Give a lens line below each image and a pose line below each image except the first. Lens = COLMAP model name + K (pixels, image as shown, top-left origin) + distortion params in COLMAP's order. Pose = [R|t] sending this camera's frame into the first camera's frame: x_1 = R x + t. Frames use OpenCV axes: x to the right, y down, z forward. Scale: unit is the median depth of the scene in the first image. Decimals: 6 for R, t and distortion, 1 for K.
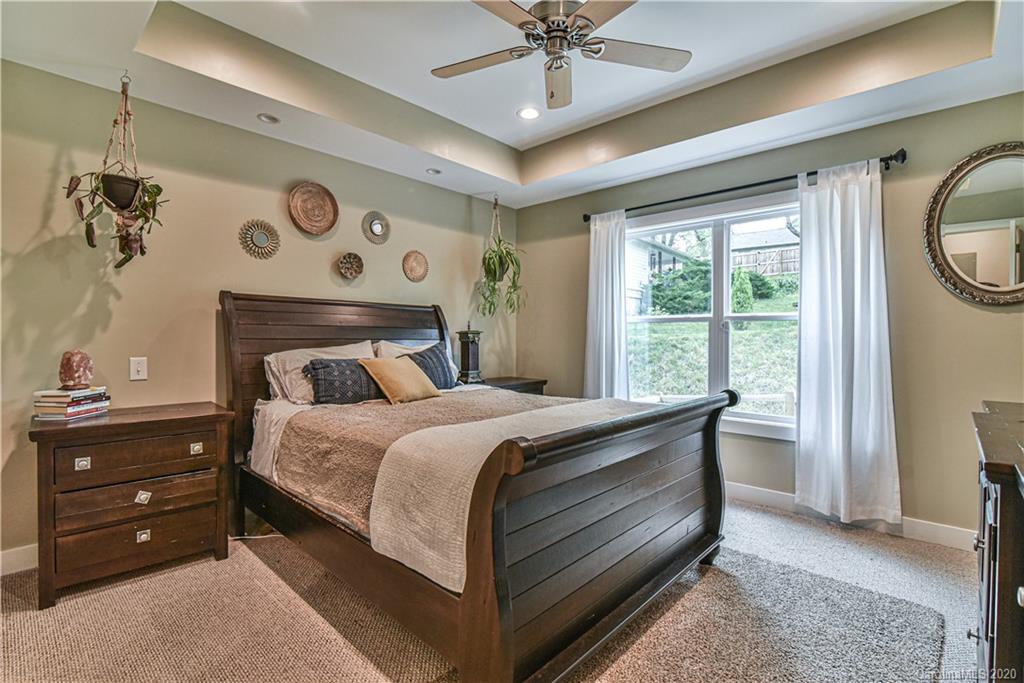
lens RADIAL K [[480.2, 0, 509.3], [0, 480.2, 338.3], [0, 0, 1]] dist [-0.014815, -0.000185]
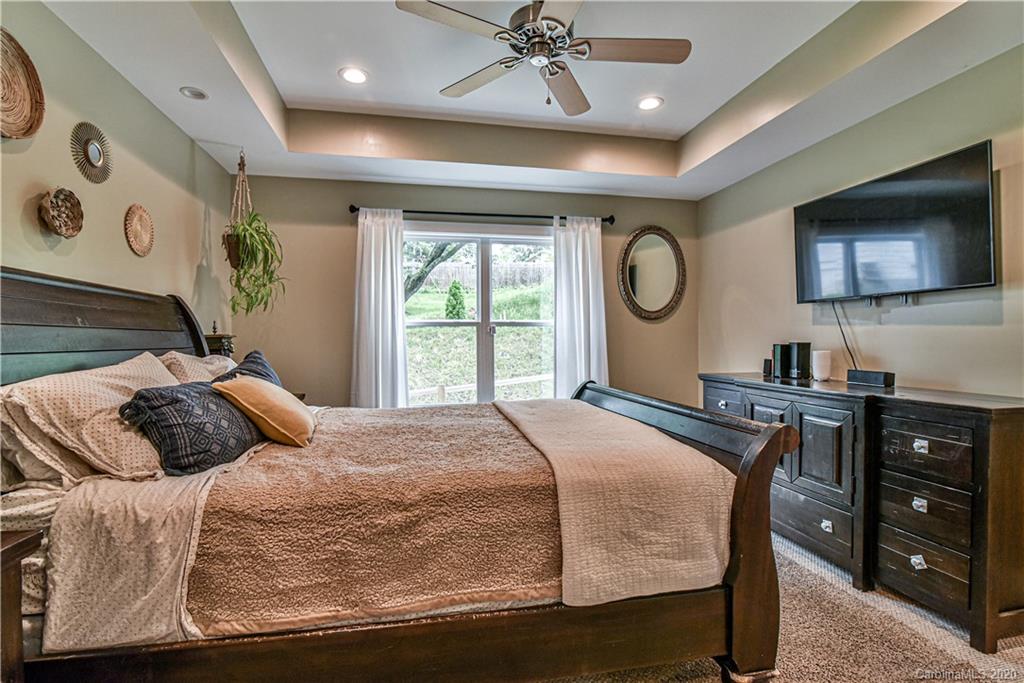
lens RADIAL K [[470.0, 0, 507.0], [0, 470.0, 342.1], [0, 0, 1]] dist [-0.020251, 0.000121]
pose [[0.581434, -0.015278, 0.813450, -0.488592], [0.012681, 0.999872, 0.009715, -0.006932], [-0.813495, 0.004666, 0.581553, 0.317240]]
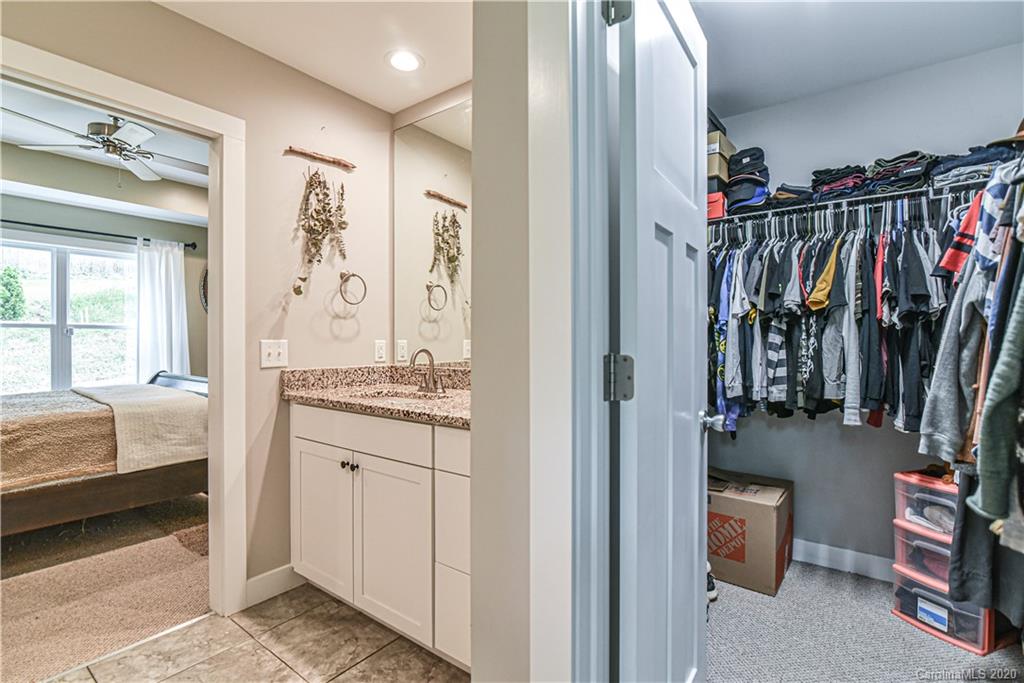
lens RADIAL K [[482.9, 0, 512.0], [0, 482.9, 341.5], [0, 0, 1]] dist [-0.032302, 0.000997]
pose [[-0.106212, -0.011108, 0.994282, -0.995153], [0.003567, 0.999927, 0.011552, -0.009810], [-0.994337, 0.004774, -0.106164, -0.064592]]
